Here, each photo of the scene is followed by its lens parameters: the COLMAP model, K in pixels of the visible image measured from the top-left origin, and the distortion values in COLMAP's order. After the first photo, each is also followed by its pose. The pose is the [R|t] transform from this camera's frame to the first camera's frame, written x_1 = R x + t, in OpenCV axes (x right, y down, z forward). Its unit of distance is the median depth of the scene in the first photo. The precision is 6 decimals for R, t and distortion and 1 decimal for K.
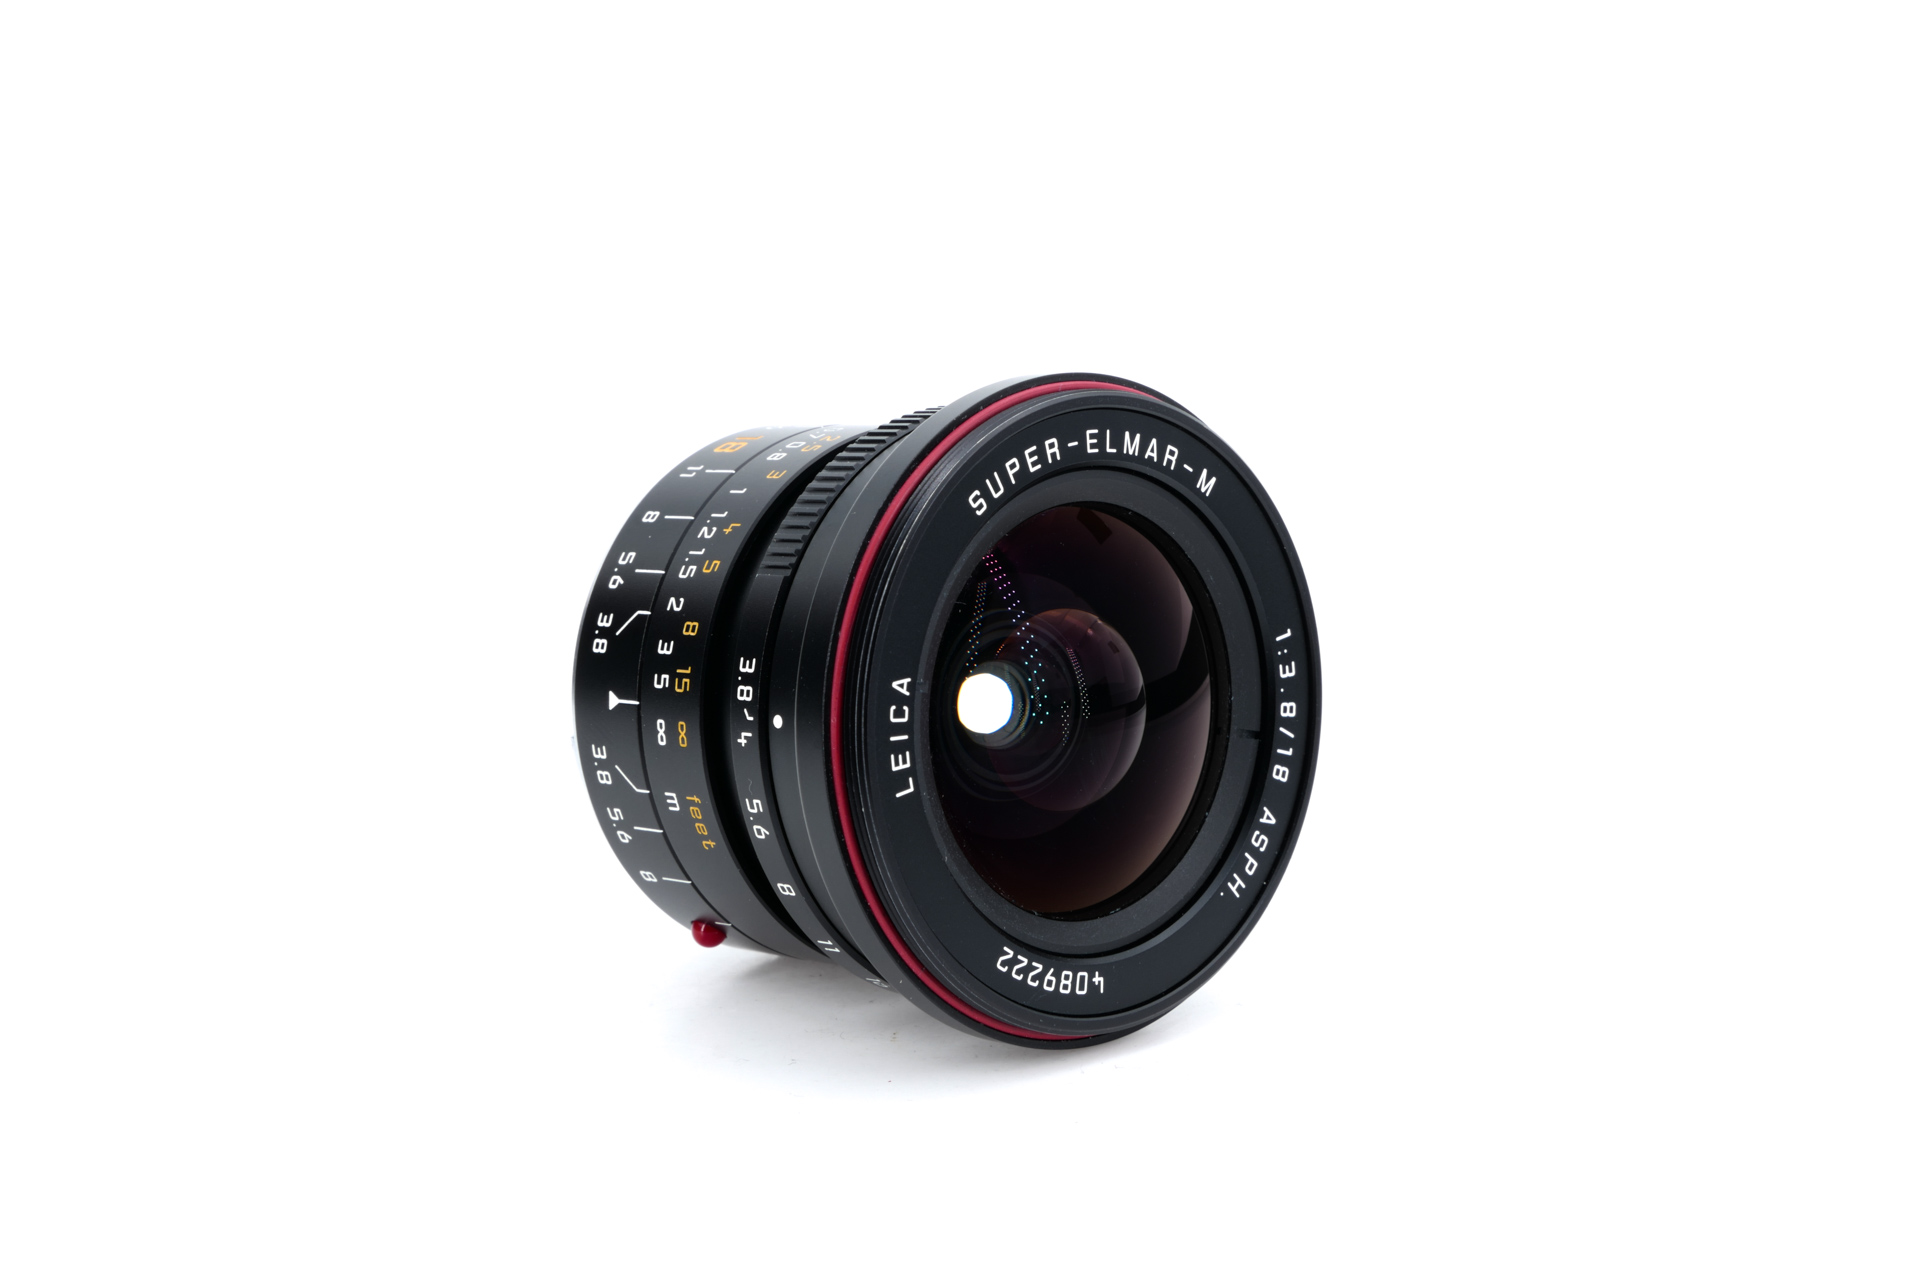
lens RADIAL K [[3865.9, 0, 959.8], [0, 3865.9, 637.3], [0, 0, 1]] dist [0.015060, 0.000000]
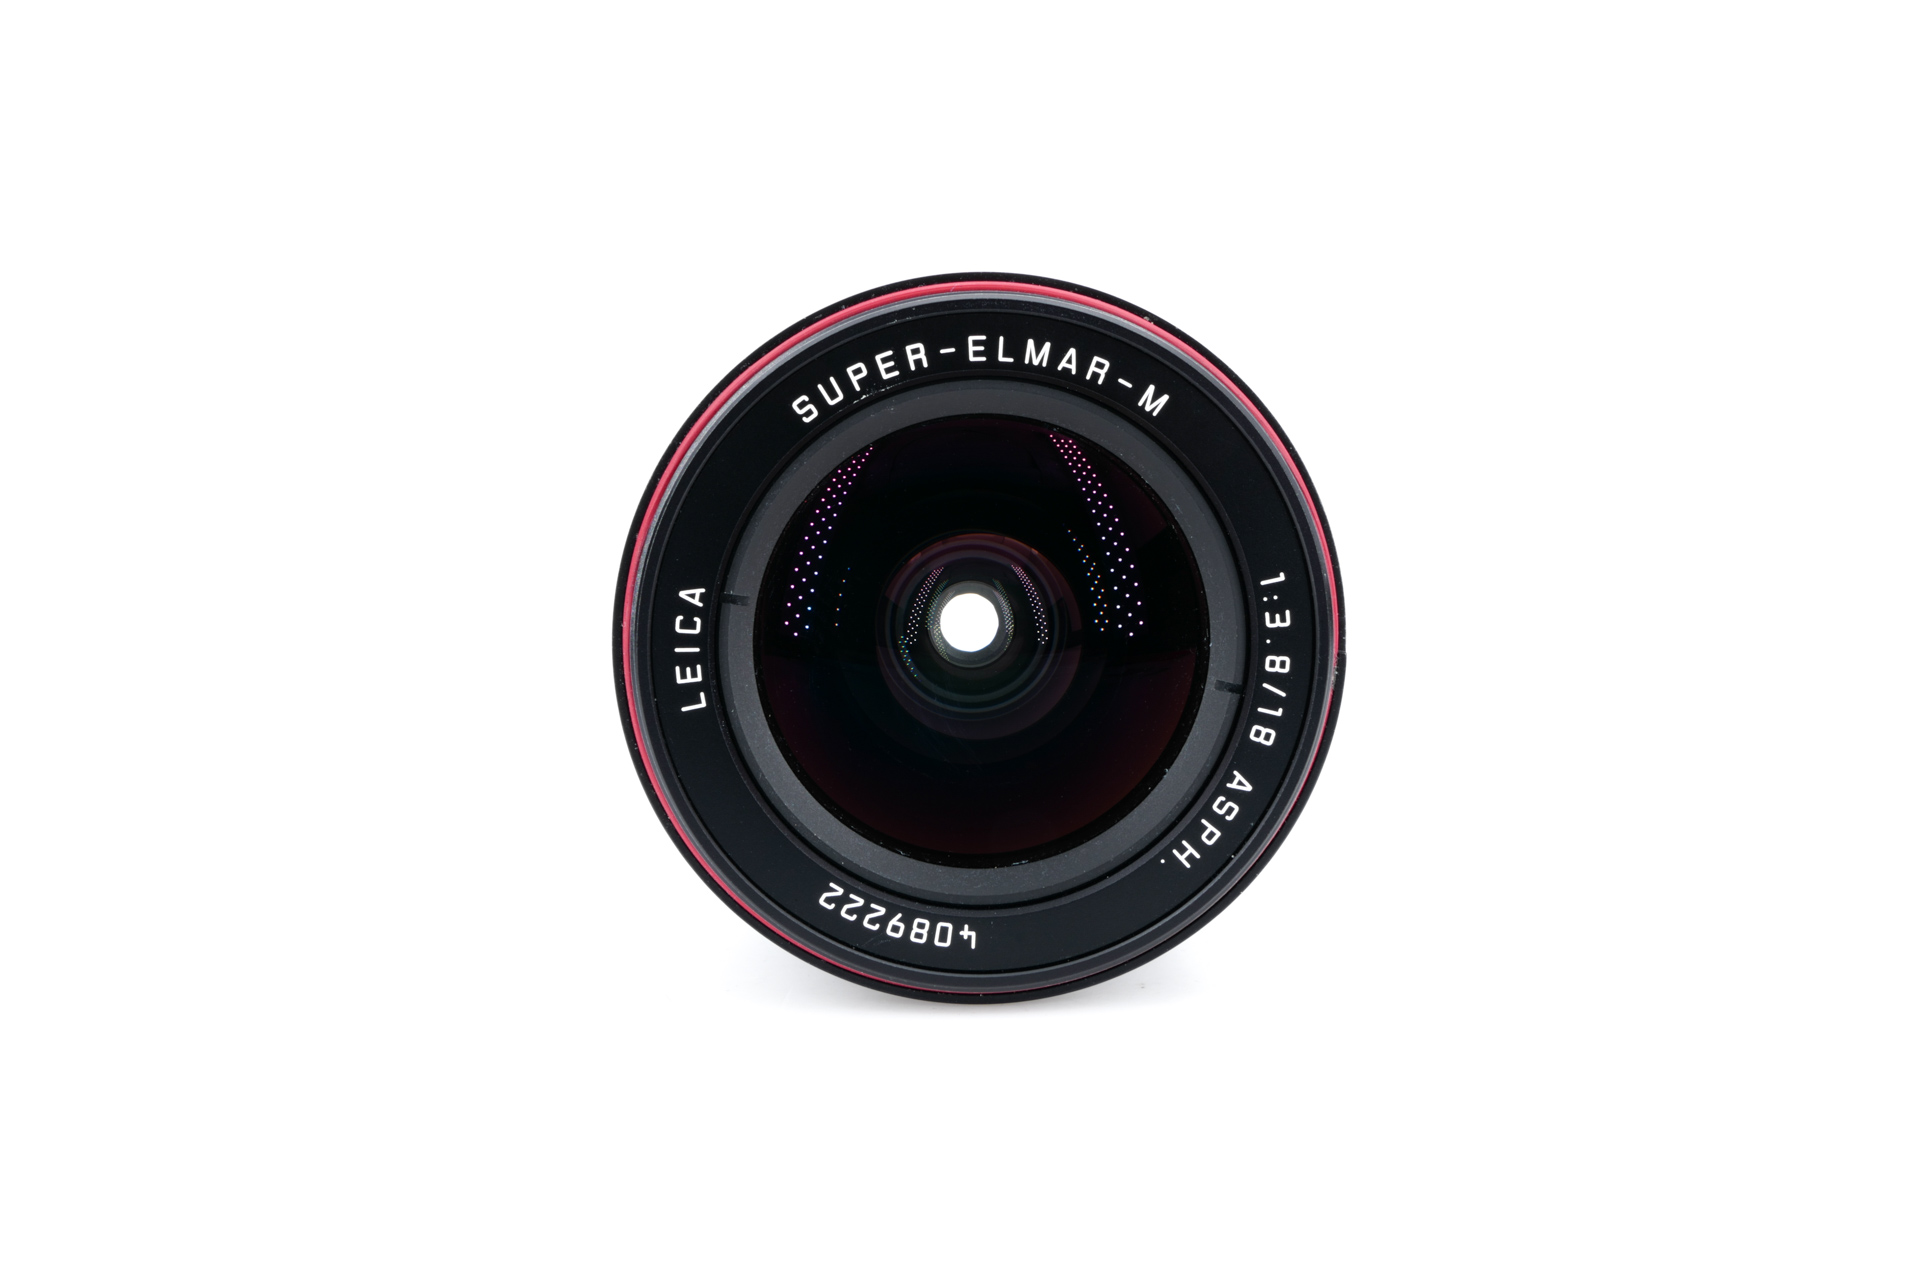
lens RADIAL K [[3865.9, 0, 960.0], [0, 3865.9, 642.0], [0, 0, 1]] dist [0.015060, 0.000000]
pose [[0.768030, 0.099730, -0.632601, 0.611168], [-0.065023, 0.994839, 0.077895, -0.052254], [0.637105, -0.018692, 0.770551, 0.291323]]
